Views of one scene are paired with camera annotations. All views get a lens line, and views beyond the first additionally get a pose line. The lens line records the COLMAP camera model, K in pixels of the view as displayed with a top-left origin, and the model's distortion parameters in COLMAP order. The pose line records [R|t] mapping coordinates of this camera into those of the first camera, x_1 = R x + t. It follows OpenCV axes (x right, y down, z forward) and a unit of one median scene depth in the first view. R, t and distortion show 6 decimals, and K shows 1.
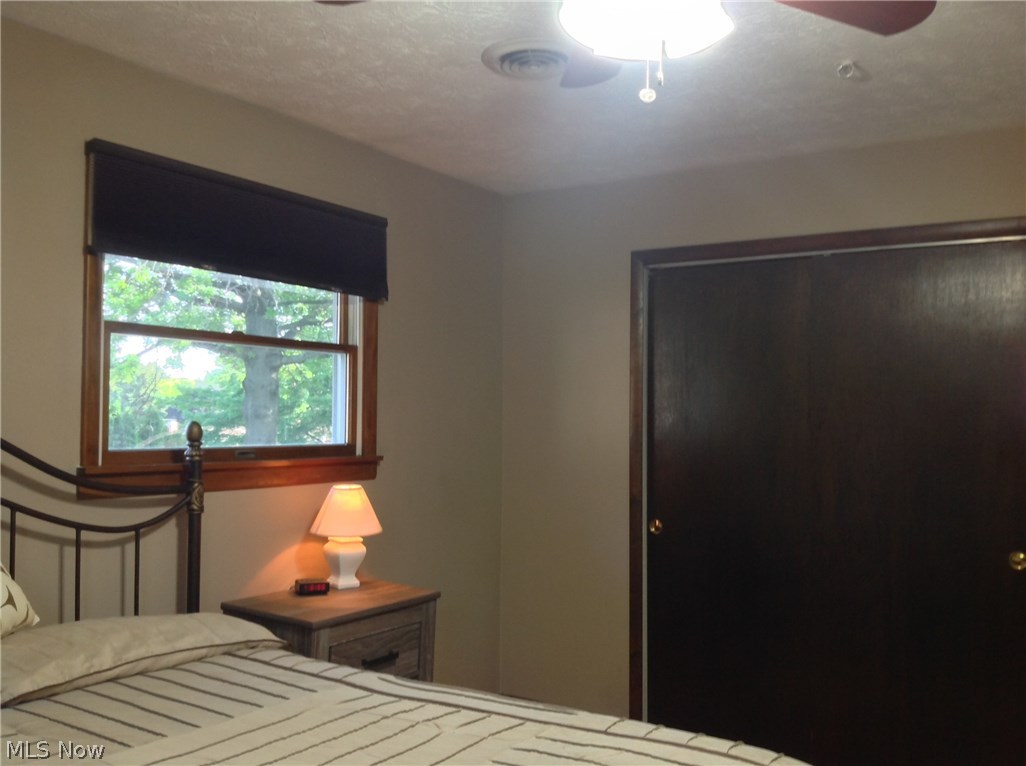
lens RADIAL K [[962.3, 0, 513.0], [0, 962.3, 383.0], [0, 0, 1]] dist [0.219442, -0.519594]
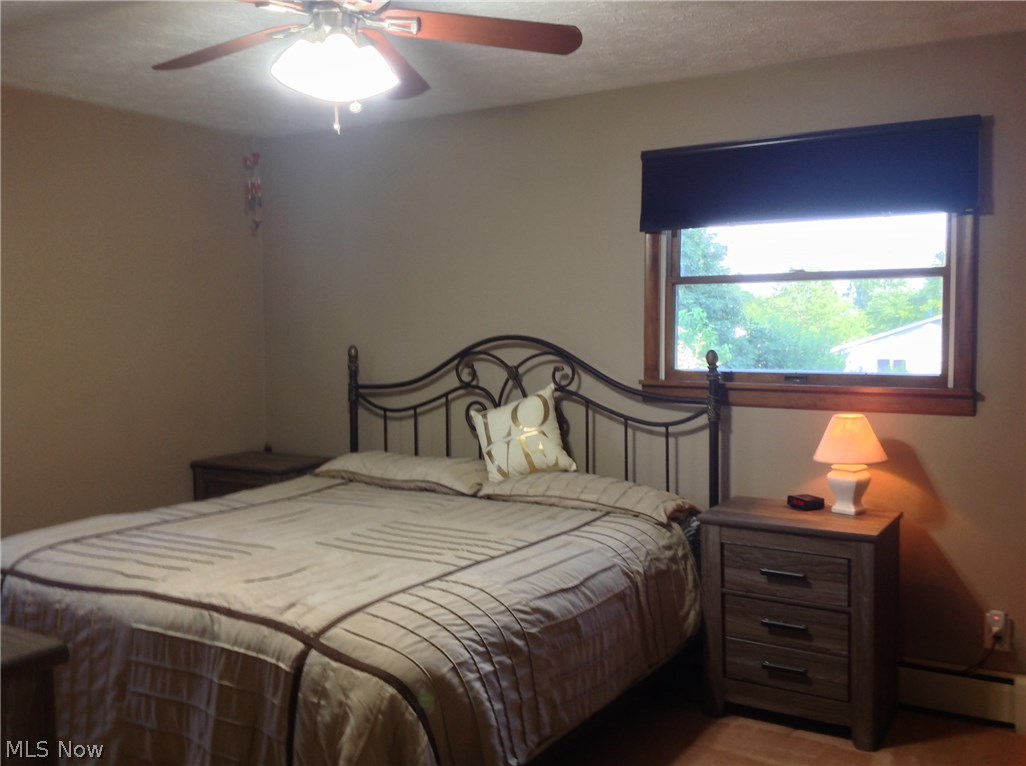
lens RADIAL K [[962.3, 0, 513.0], [0, 962.3, 383.0], [0, 0, 1]] dist [0.219442, -0.519594]
pose [[0.064287, 0.079094, -0.994792, 0.929918], [0.054900, 0.995064, 0.082664, -0.037919], [0.996420, -0.059928, 0.059628, 0.655909]]
